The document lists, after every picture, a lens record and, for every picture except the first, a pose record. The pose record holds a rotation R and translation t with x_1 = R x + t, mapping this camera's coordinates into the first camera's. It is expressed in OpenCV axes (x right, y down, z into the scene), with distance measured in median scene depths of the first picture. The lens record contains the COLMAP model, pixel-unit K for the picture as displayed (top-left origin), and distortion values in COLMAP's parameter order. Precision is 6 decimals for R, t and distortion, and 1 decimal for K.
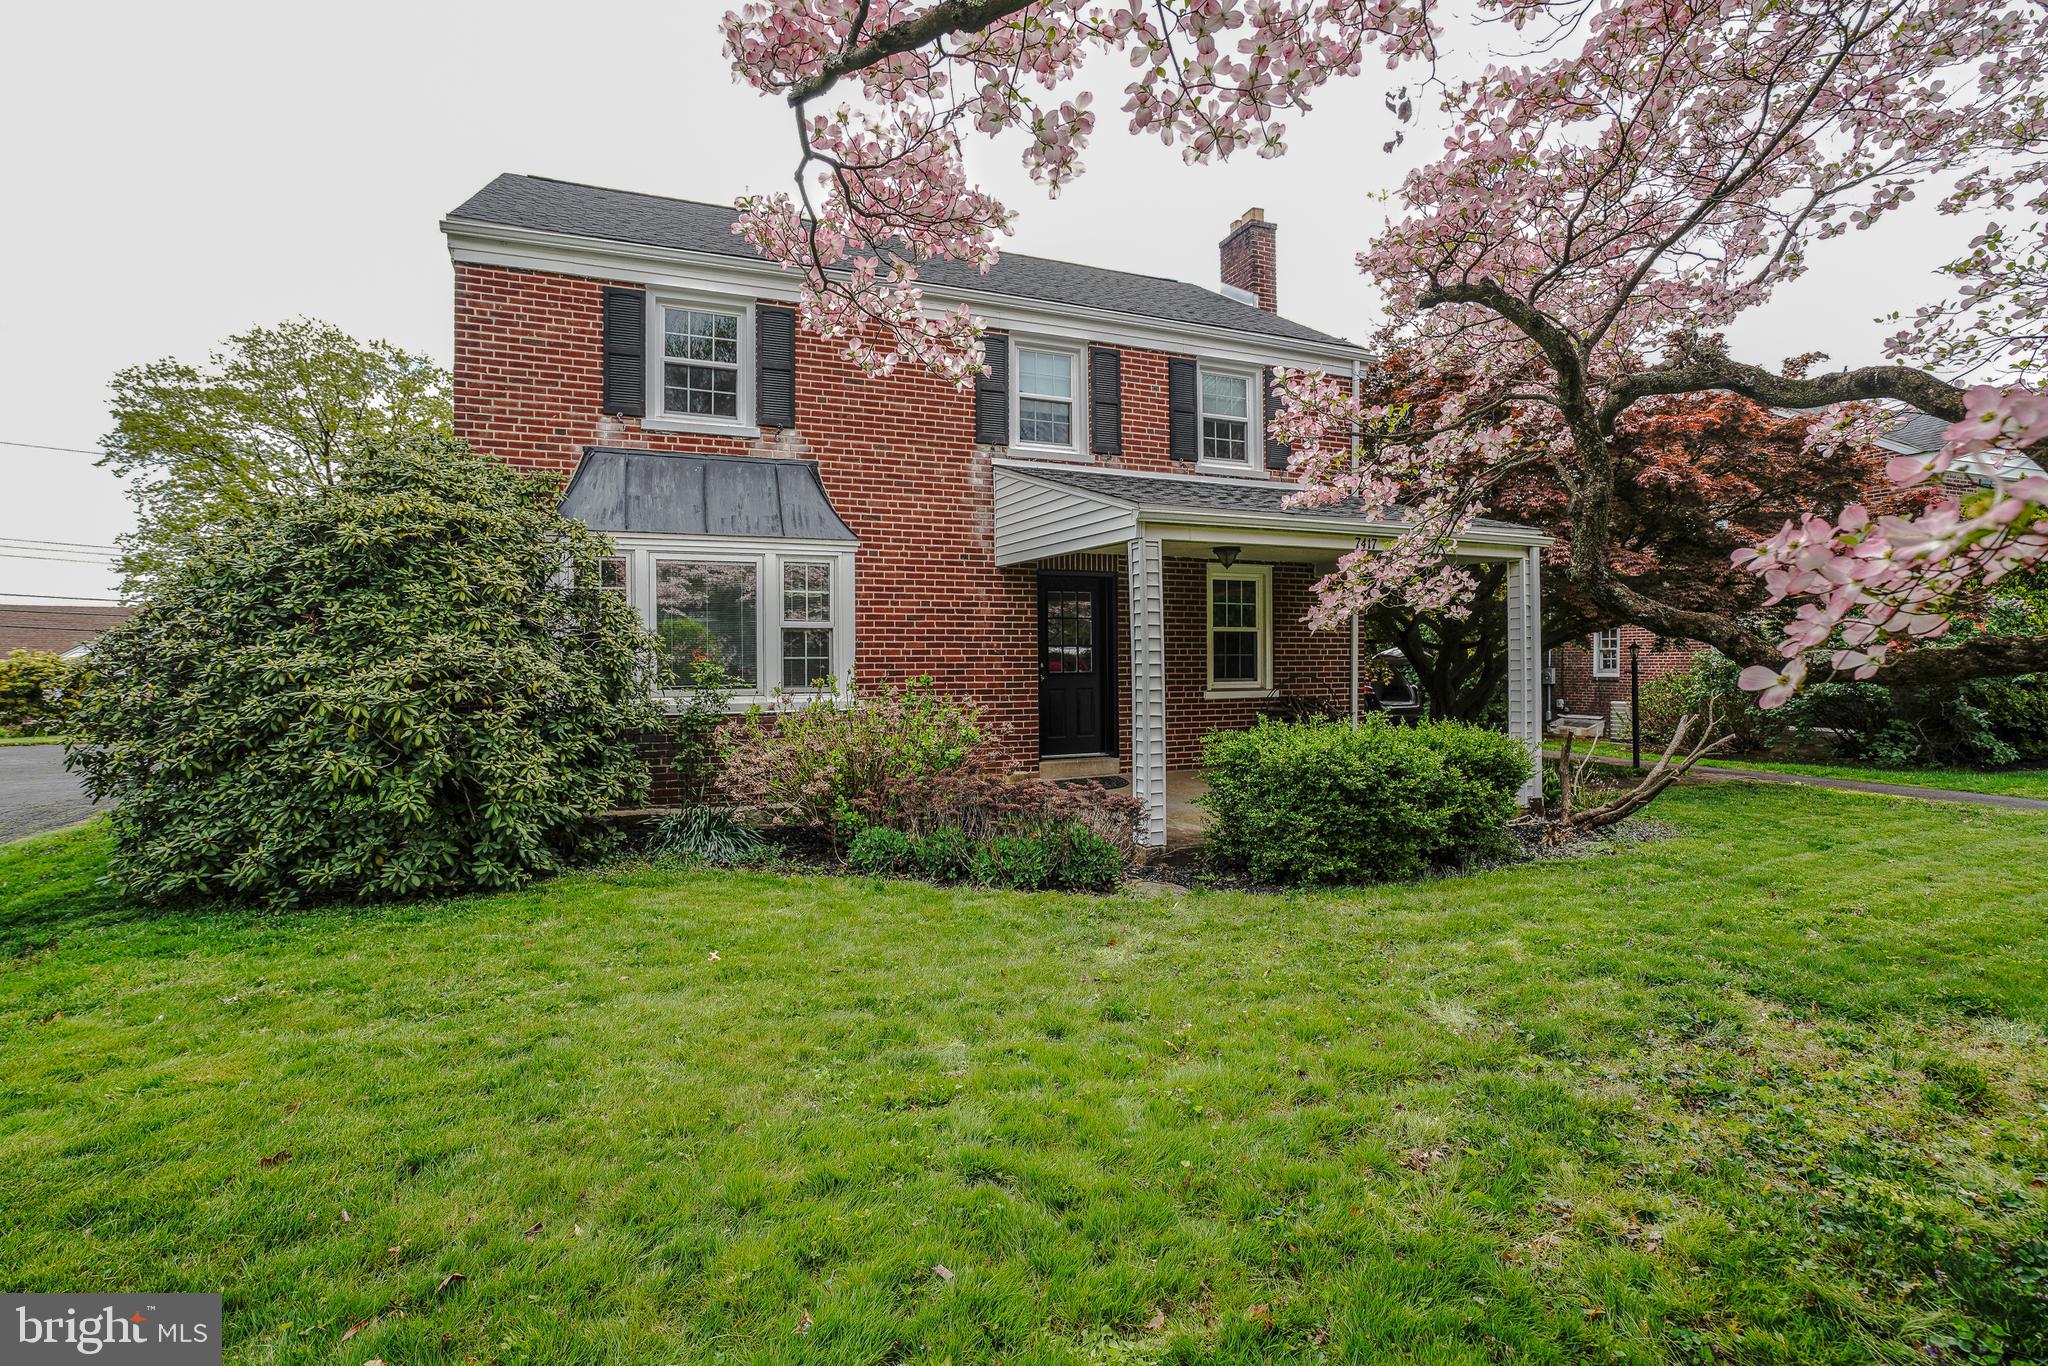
lens RADIAL K [[949.4, 0, 1015.4], [0, 949.4, 678.1], [0, 0, 1]] dist [-0.067065, 0.027655]
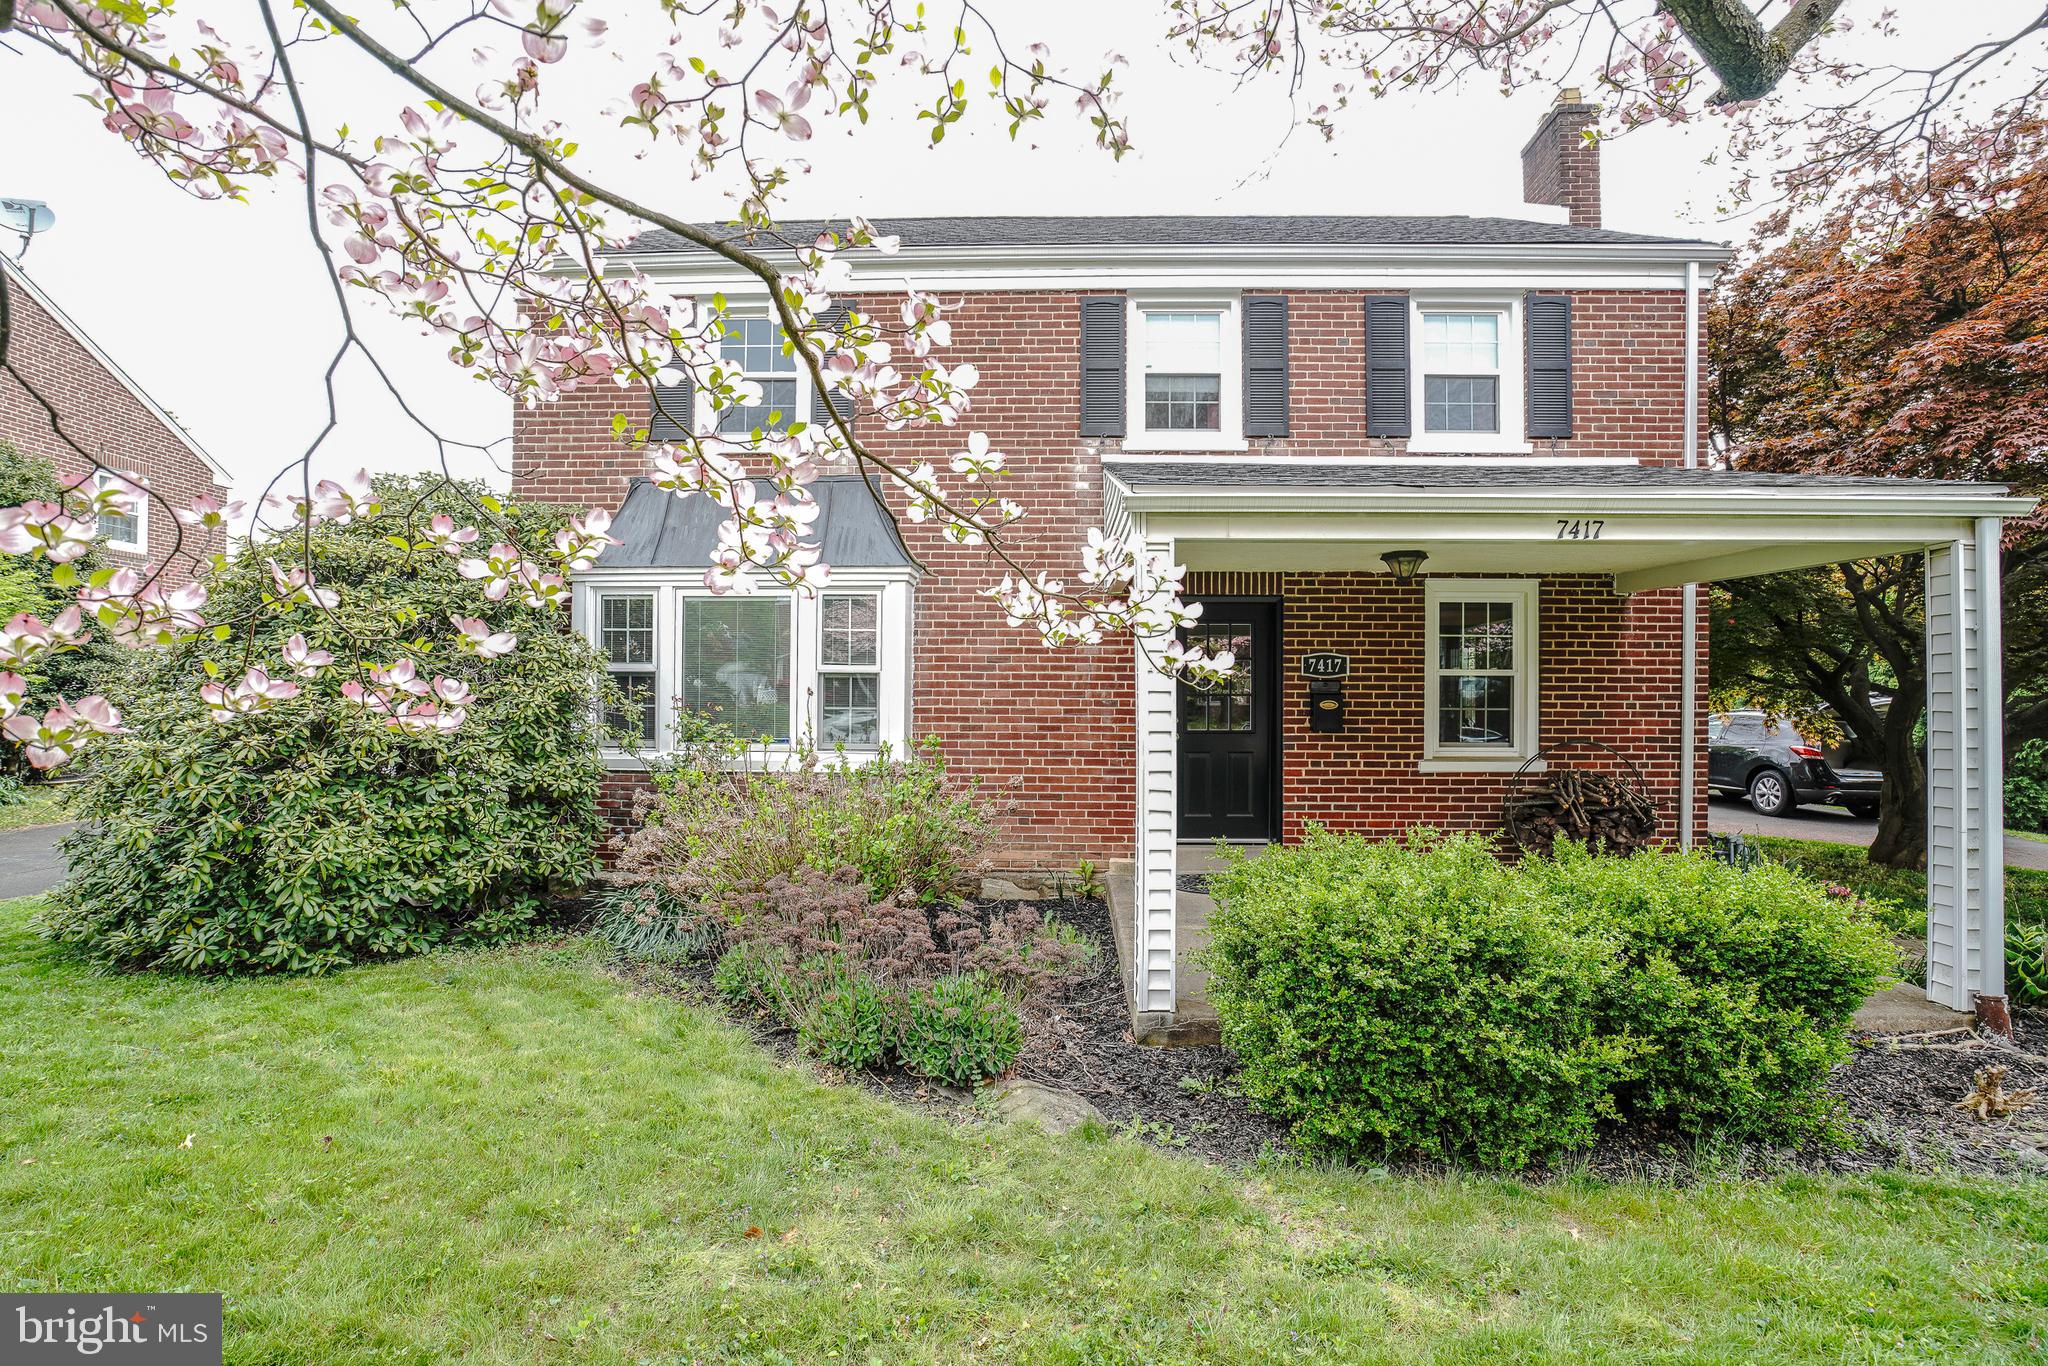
lens RADIAL K [[939.4, 0, 1022.7], [0, 939.4, 702.3], [0, 0, 1]] dist [-0.058103, 0.022489]
pose [[0.912972, 0.012370, -0.407834, 0.265433], [-0.018411, 0.999771, -0.010891, -0.020719], [0.407606, 0.017451, 0.912991, 0.308367]]
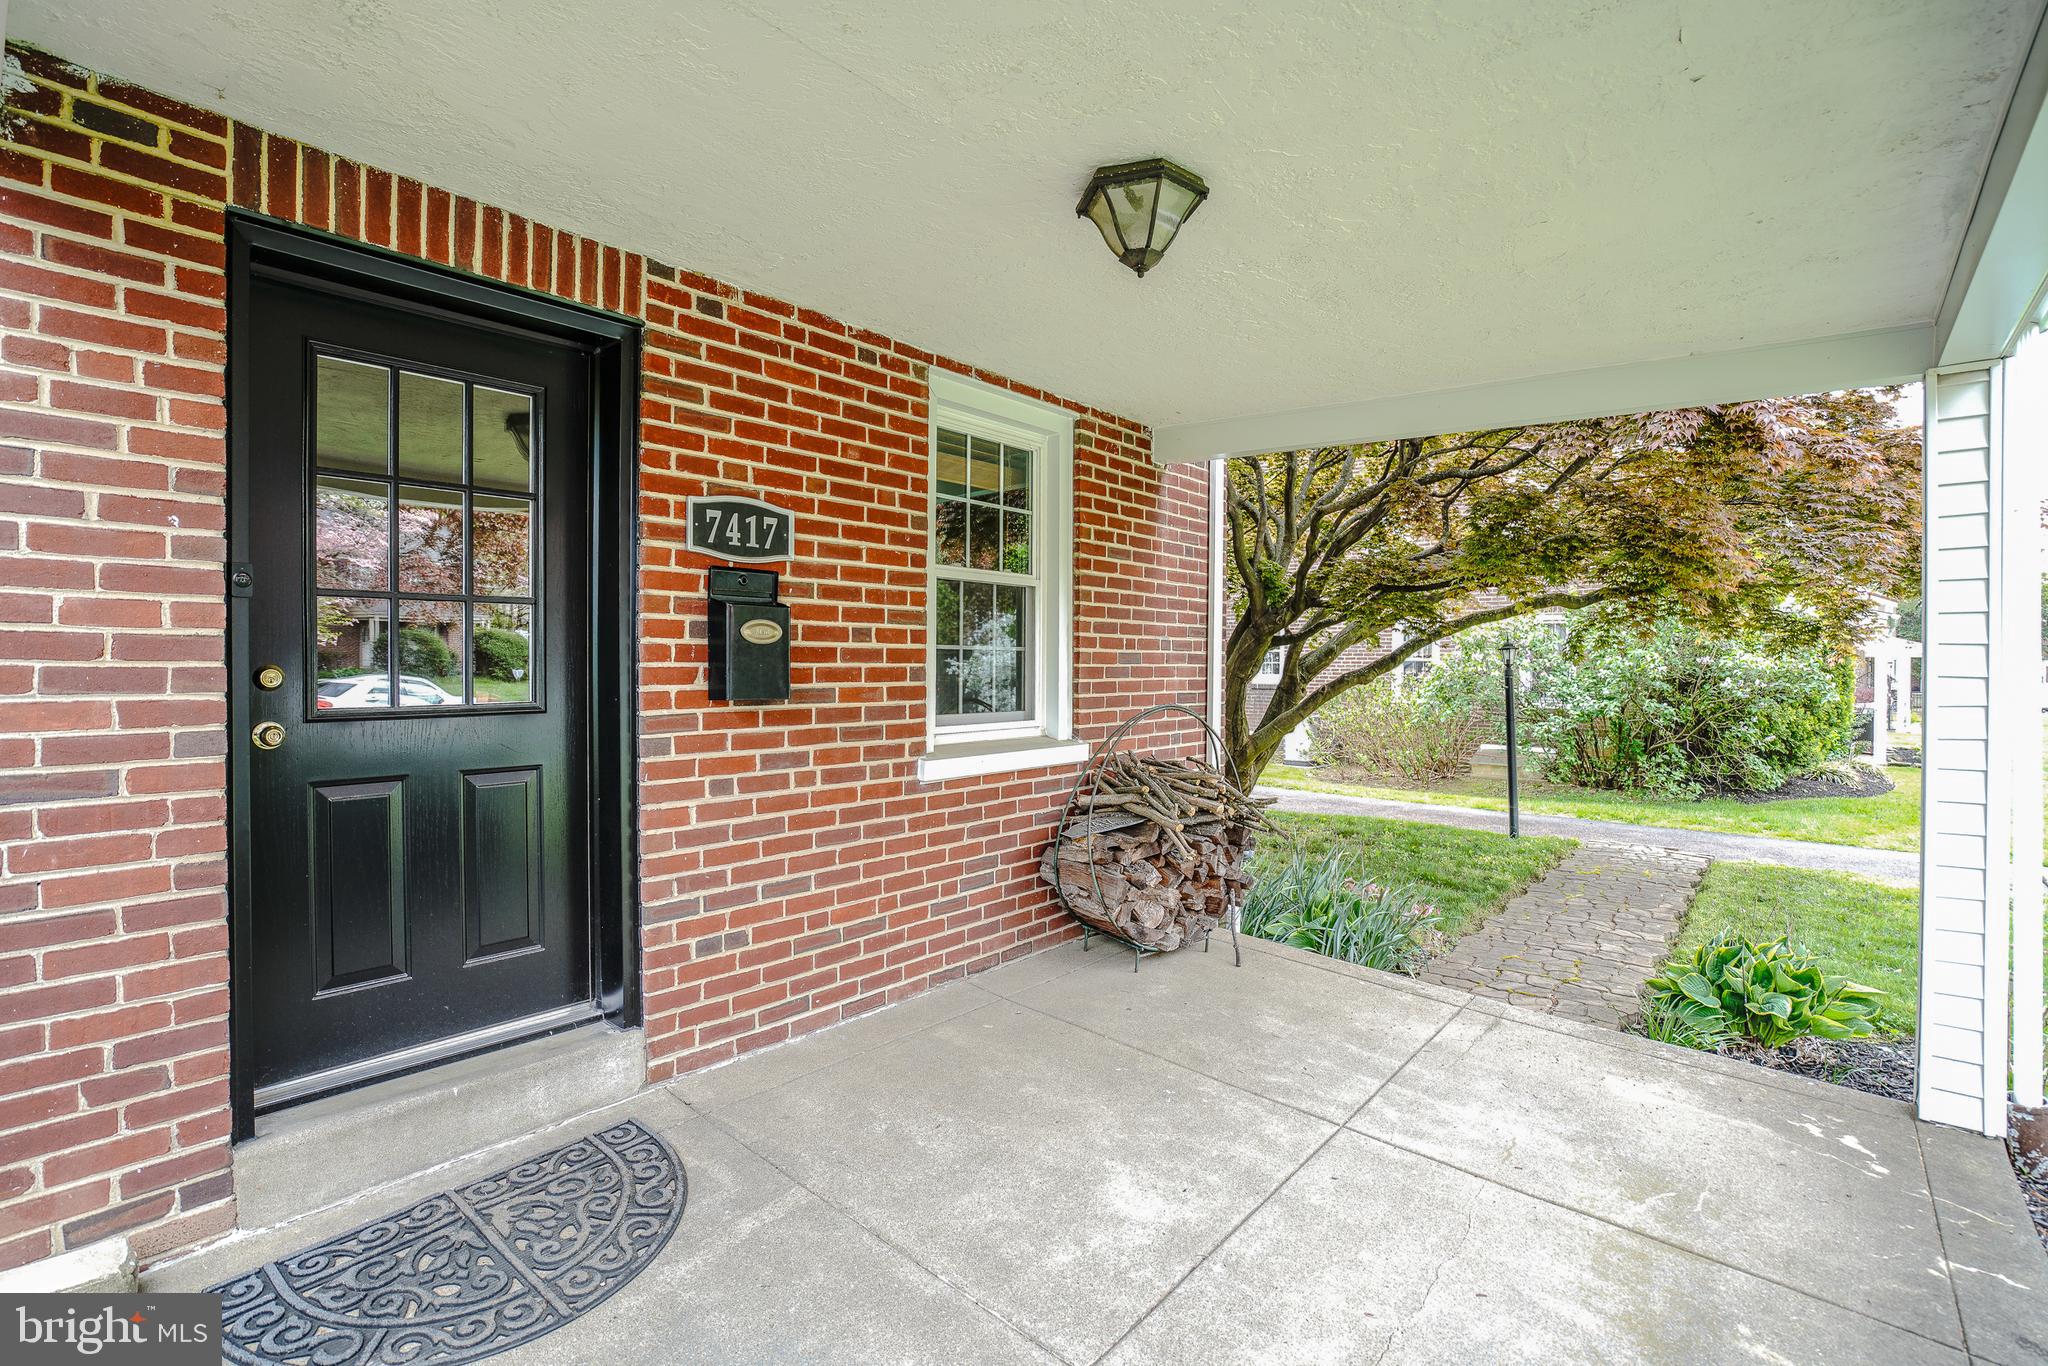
lens RADIAL K [[974.1, 0, 1022.5], [0, 974.1, 664.5], [0, 0, 1]] dist [-0.066584, 0.030815]
pose [[0.882983, 0.009836, 0.469301, 0.093104], [-0.002104, 0.999853, -0.016997, -0.015783], [-0.469399, 0.014020, 0.882875, 0.864451]]
